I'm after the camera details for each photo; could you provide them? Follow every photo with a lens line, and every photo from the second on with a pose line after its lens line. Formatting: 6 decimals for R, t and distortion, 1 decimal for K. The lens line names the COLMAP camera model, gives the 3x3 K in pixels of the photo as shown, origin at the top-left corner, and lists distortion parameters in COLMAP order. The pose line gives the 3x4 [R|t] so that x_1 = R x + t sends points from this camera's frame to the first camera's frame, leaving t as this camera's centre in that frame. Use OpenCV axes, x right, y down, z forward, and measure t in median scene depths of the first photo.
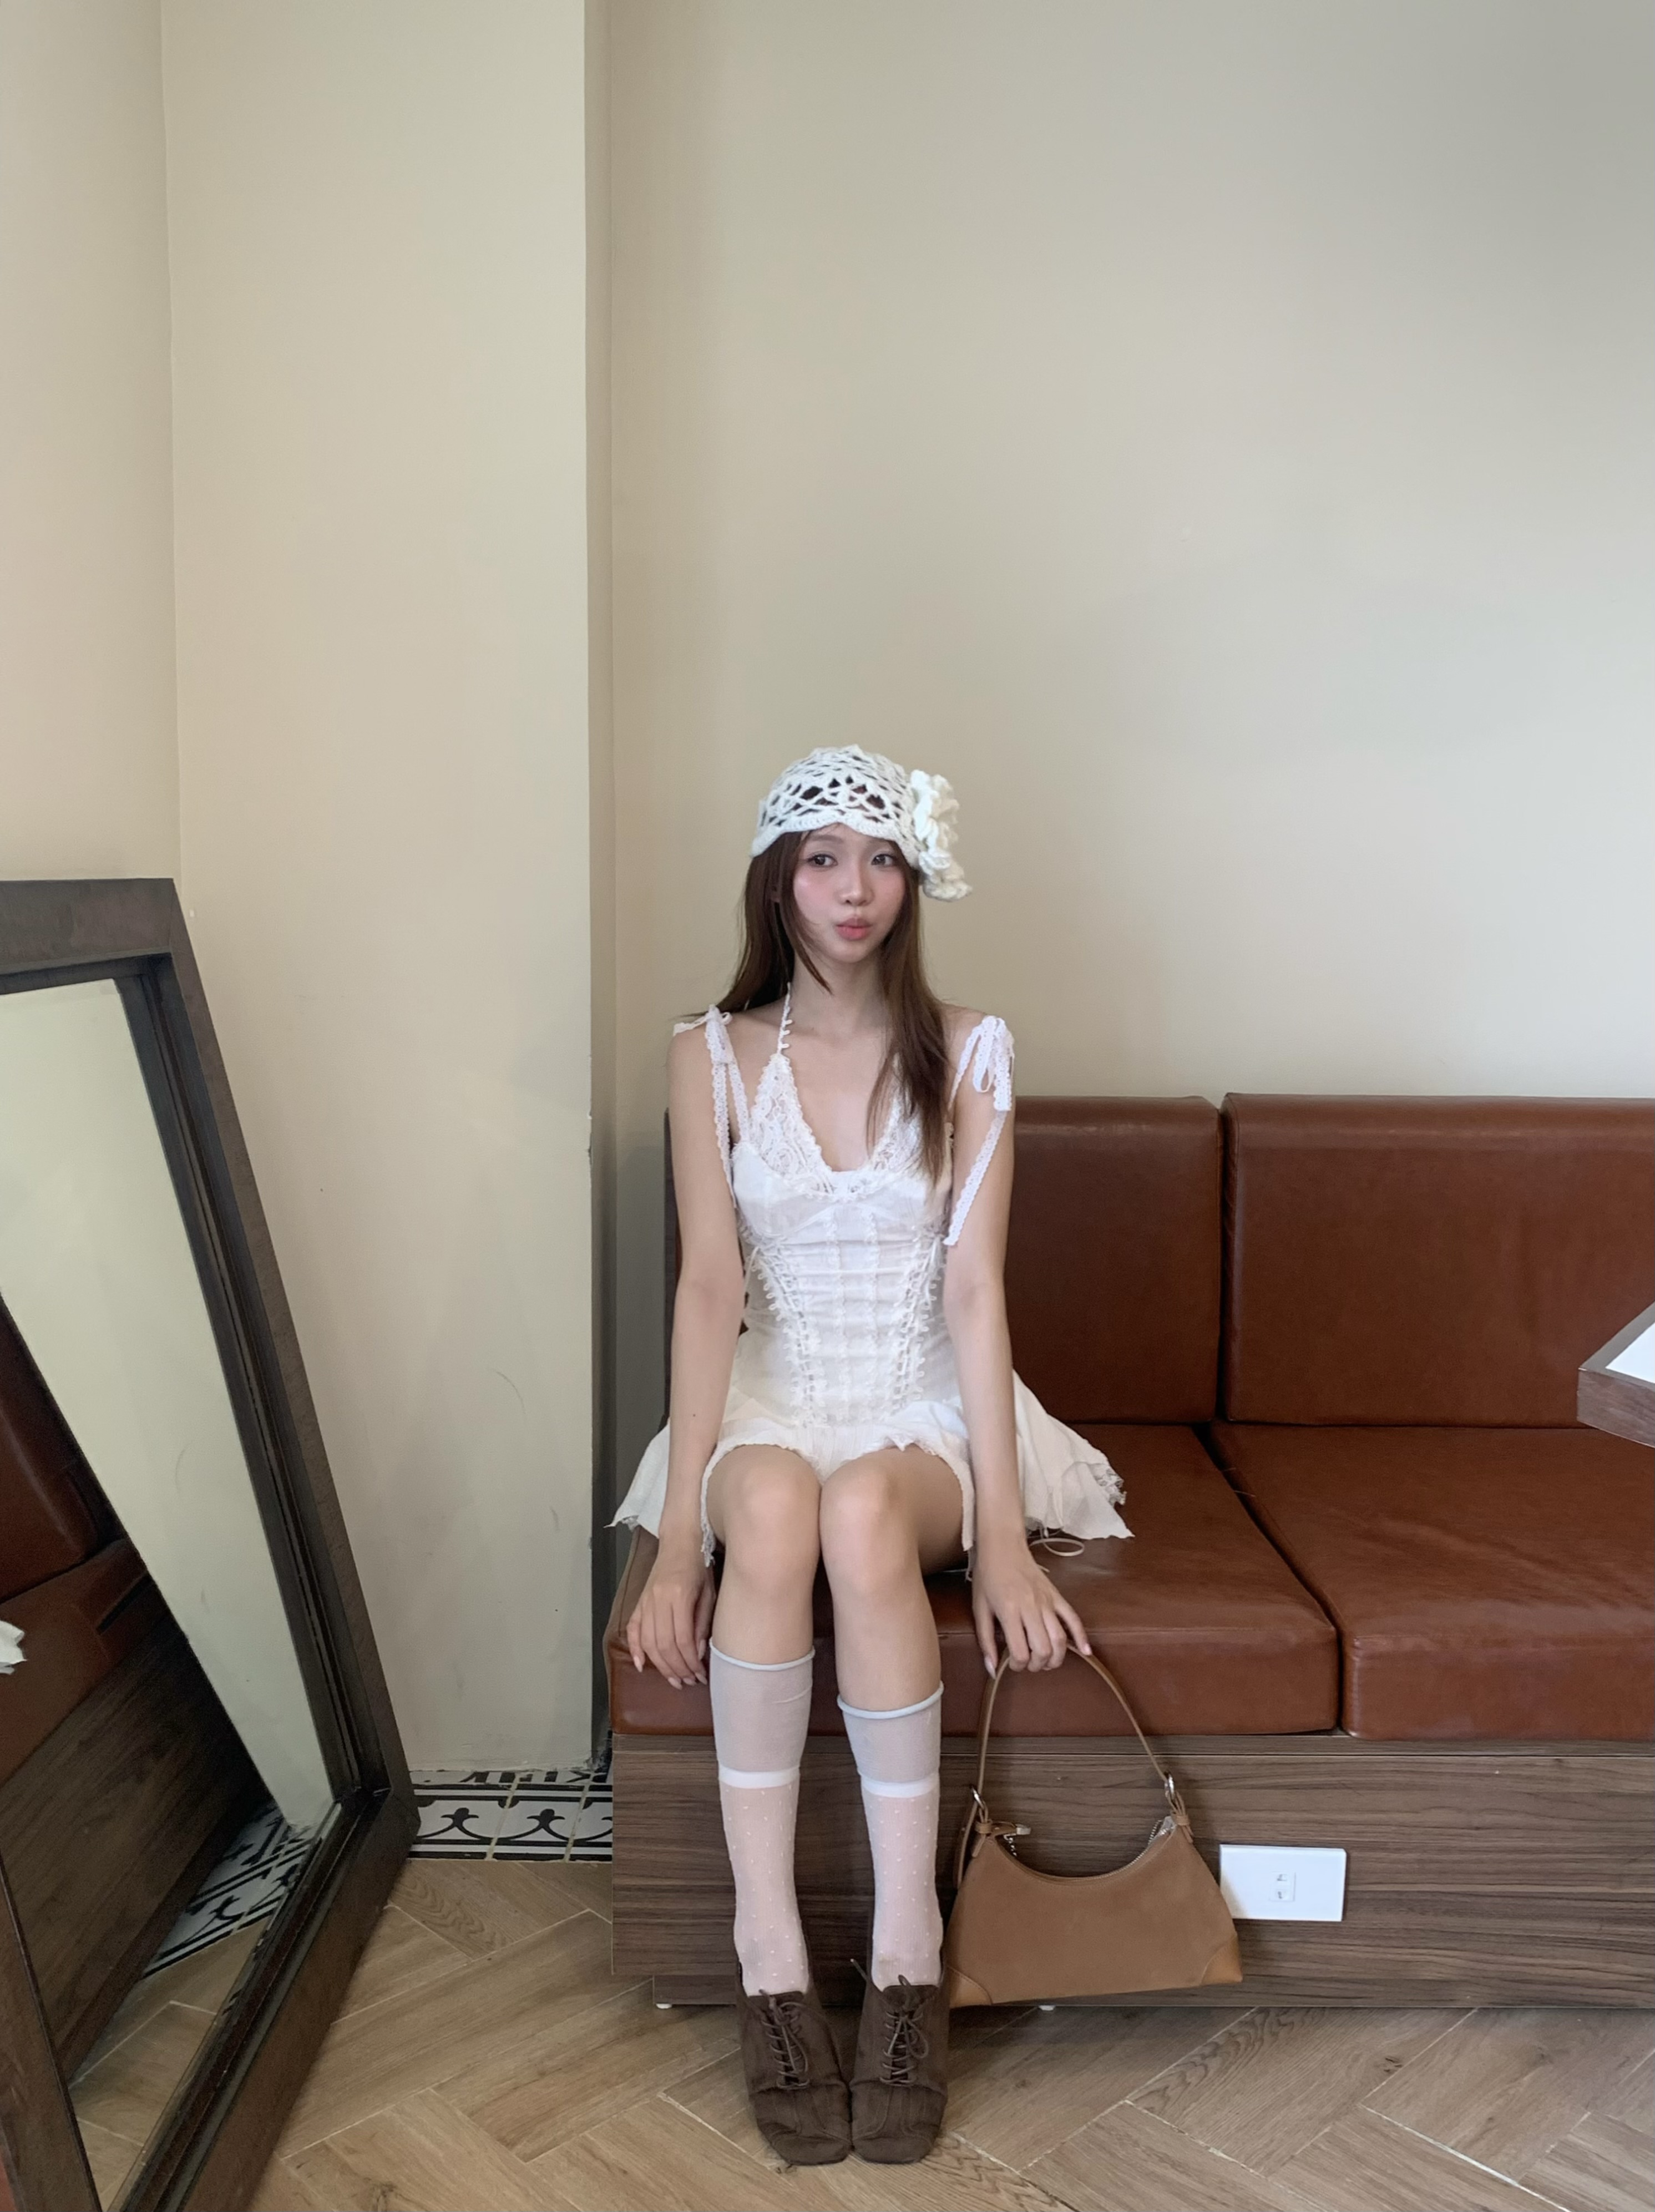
lens RADIAL K [[1952.3, 0, 827.5], [0, 1952.3, 1106.0], [0, 0, 1]] dist [-0.006773, 0.082114]
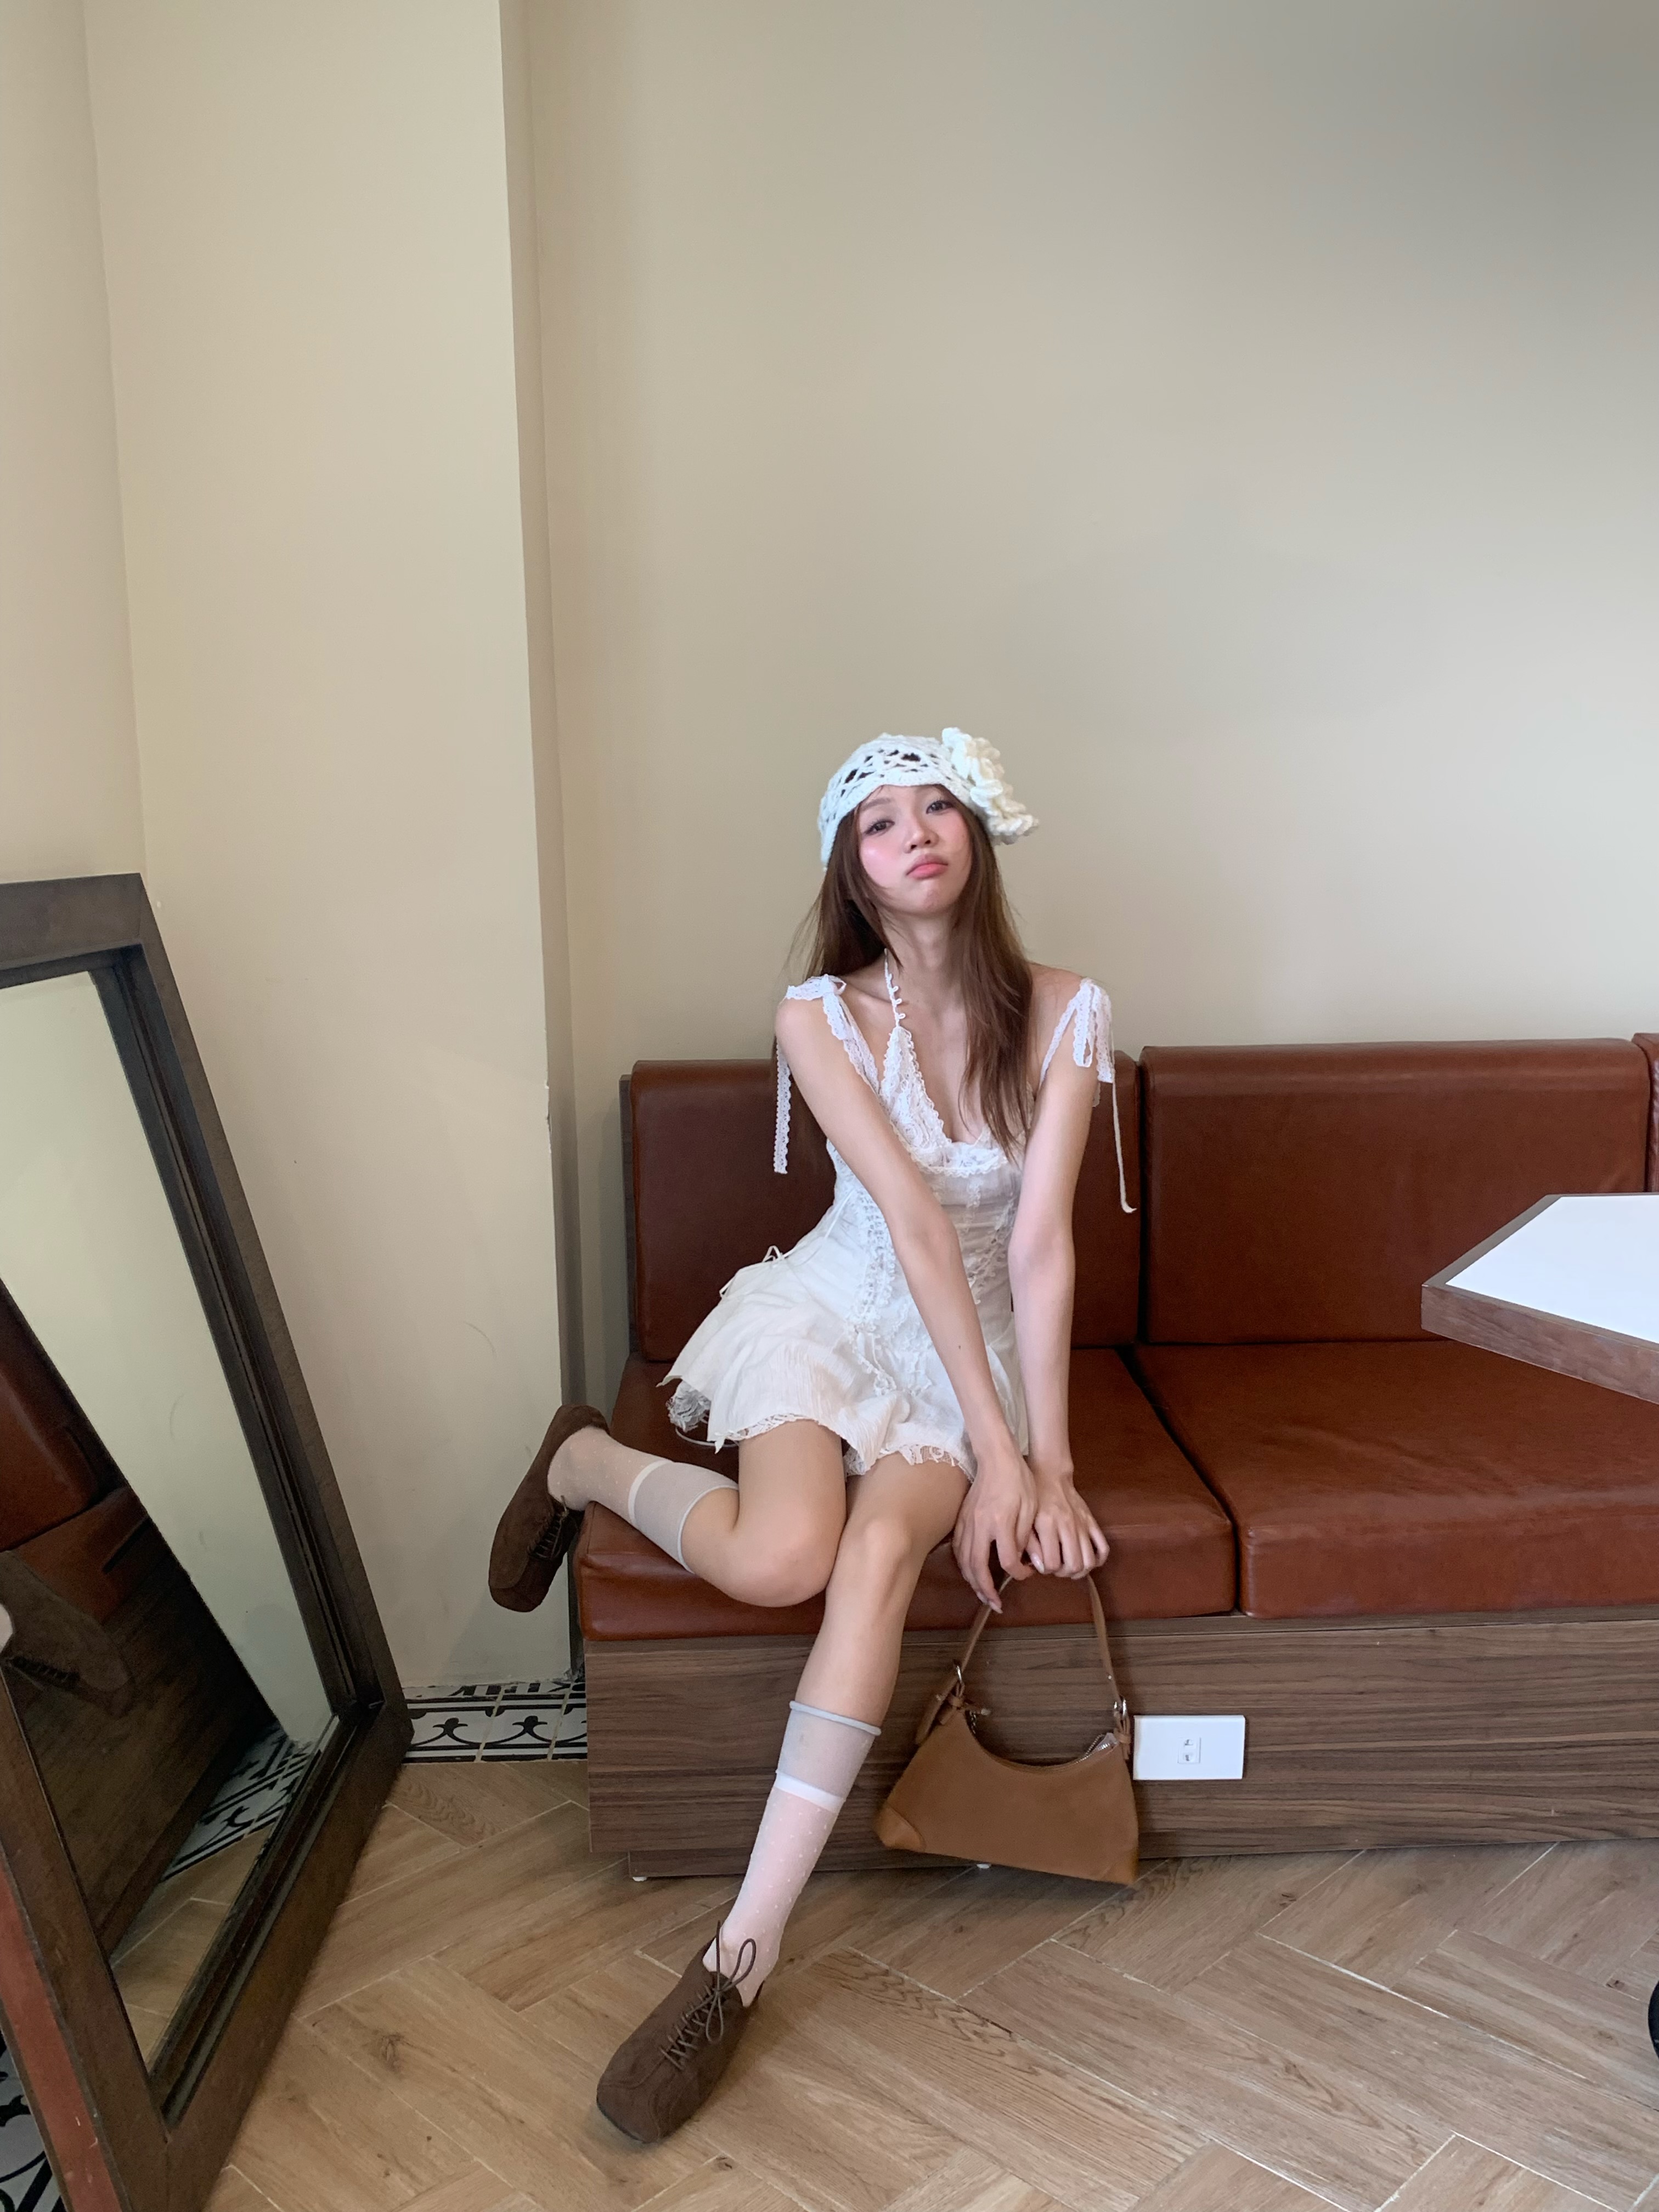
lens RADIAL K [[1940.6, 0, 880.7], [0, 1940.6, 1177.6], [0, 0, 1]] dist [0.050470, -0.003398]
pose [[0.998867, -0.031227, 0.035904, 0.025430], [0.028882, 0.997527, 0.064073, -0.005848], [-0.037816, -0.062963, 0.997299, -0.088433]]
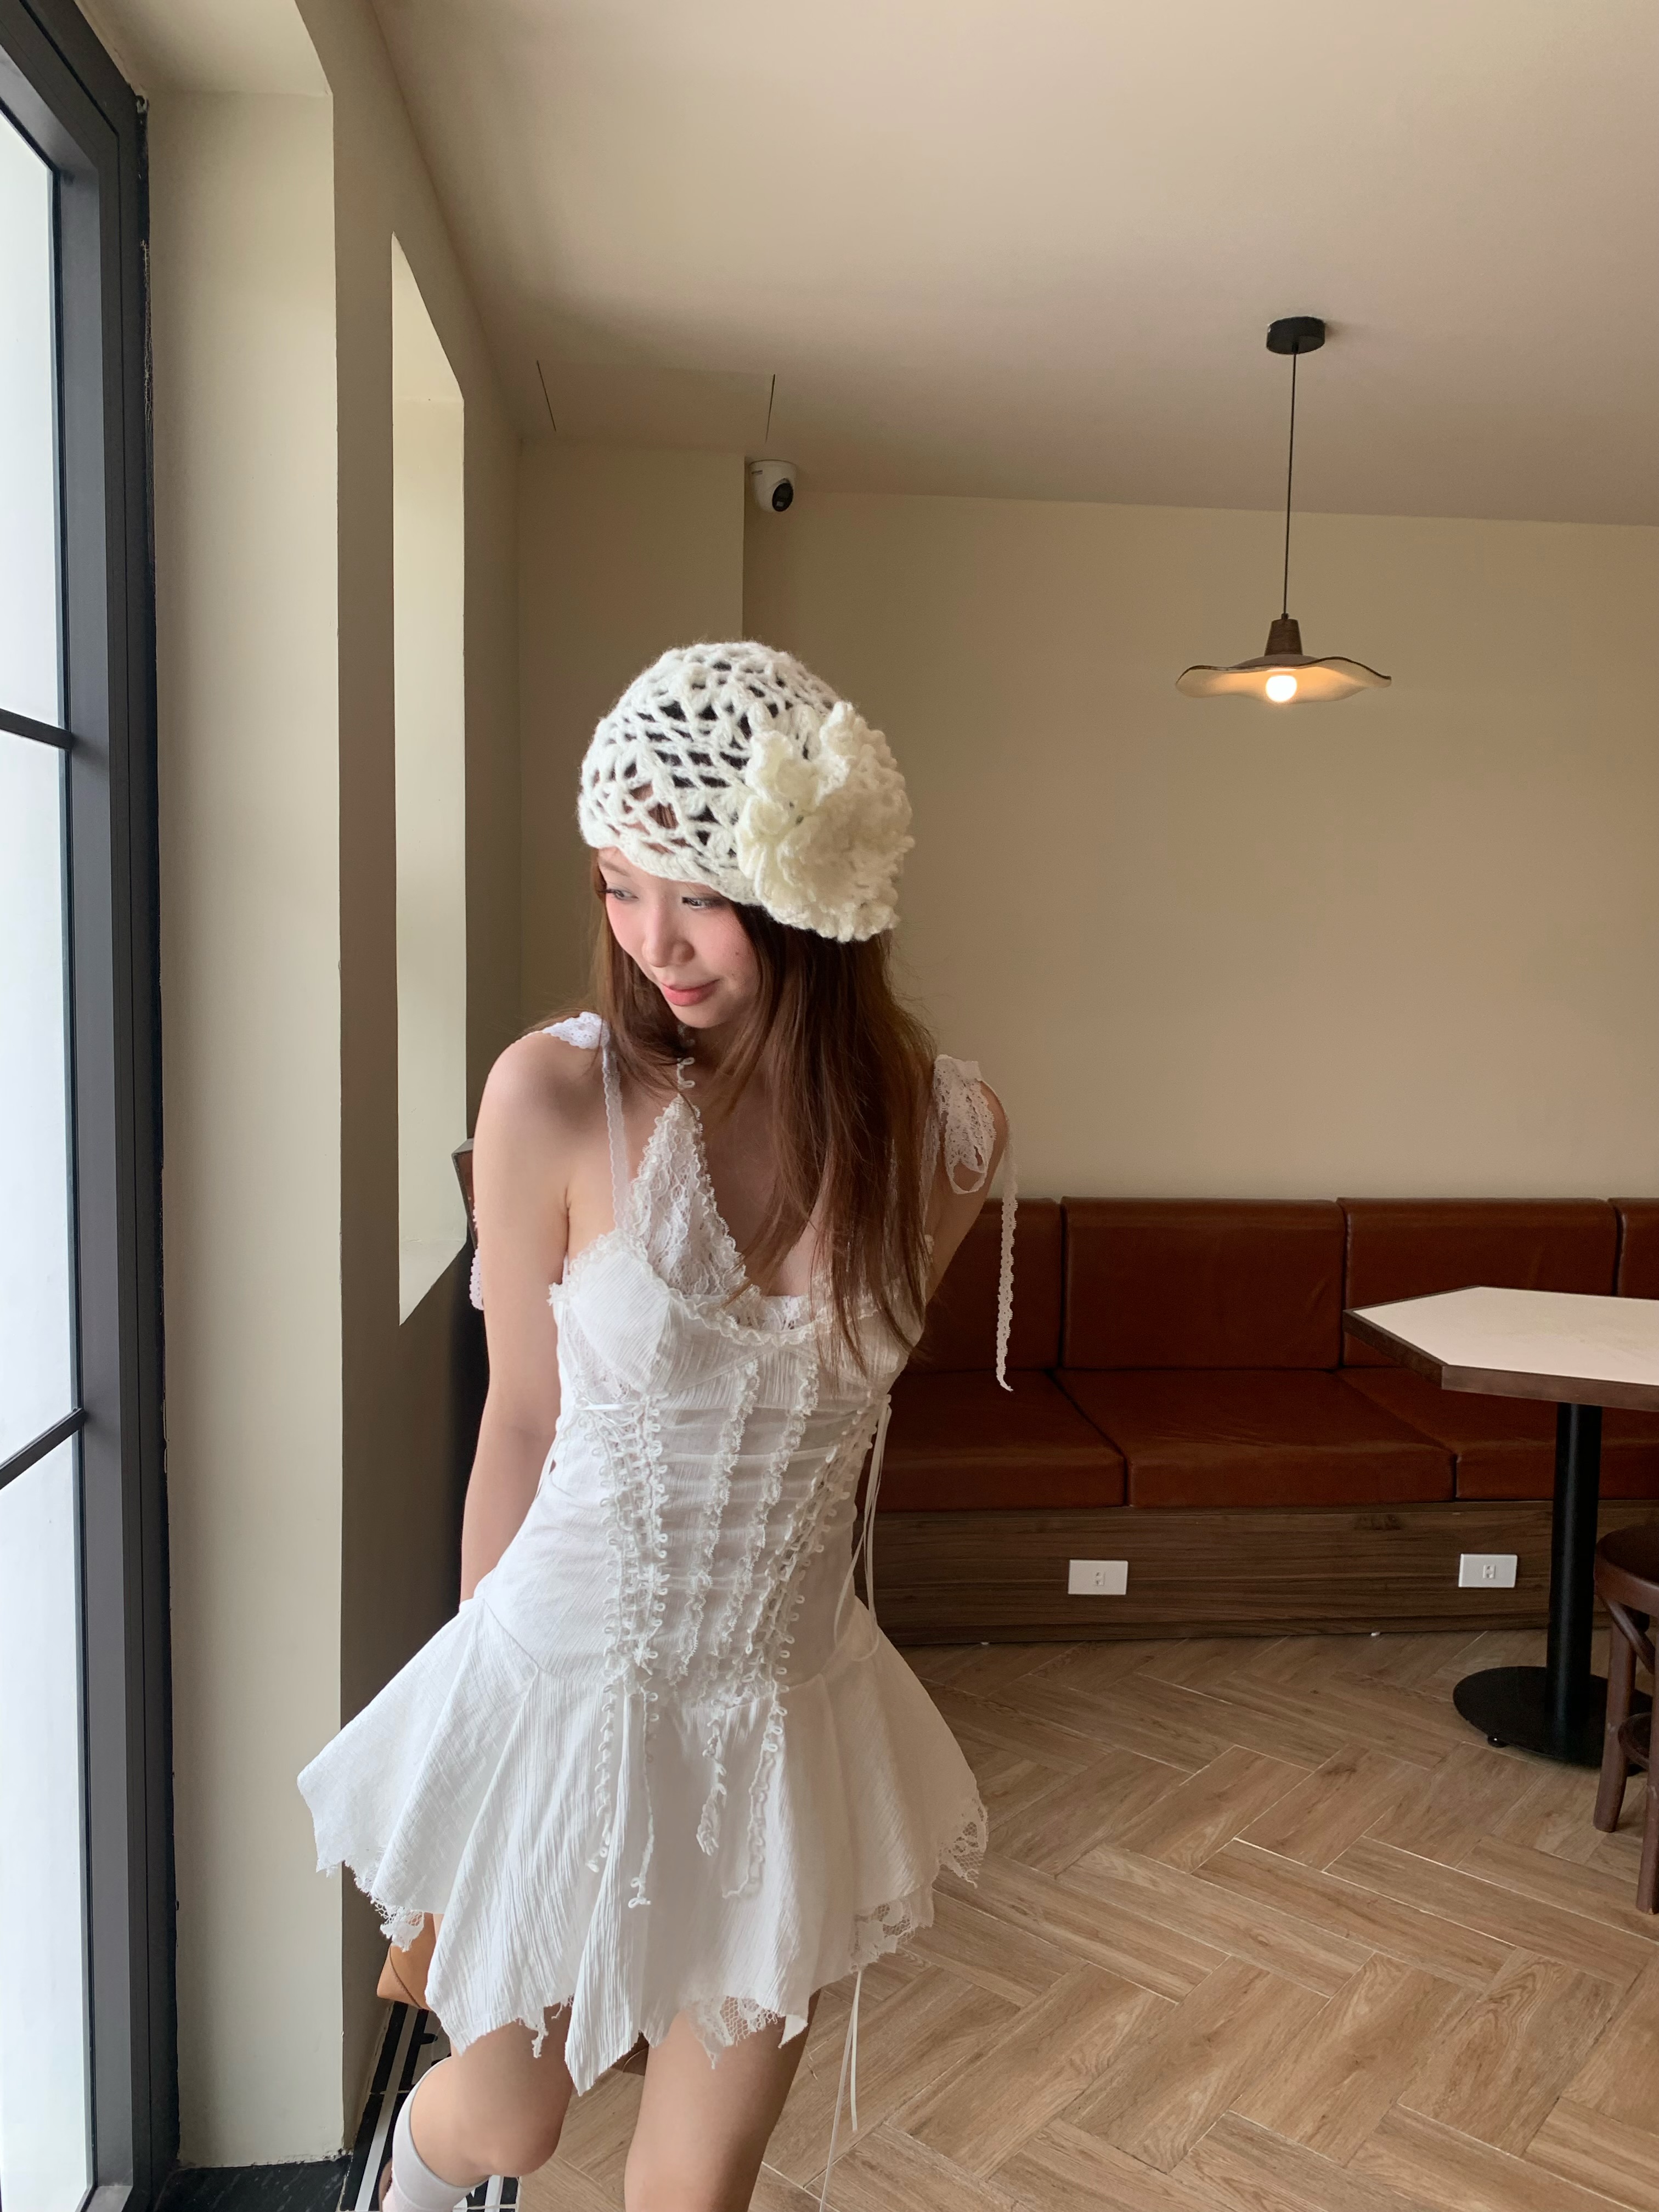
lens RADIAL K [[1705.3, 0, 829.5], [0, 1705.3, 1106.0], [0, 0, 1]] dist [-0.001152, -0.000019]
pose [[0.995525, -0.003732, 0.094427, -0.229646], [0.005569, 0.999800, -0.019206, -0.080378], [-0.094336, 0.019646, 0.995347, -0.818545]]
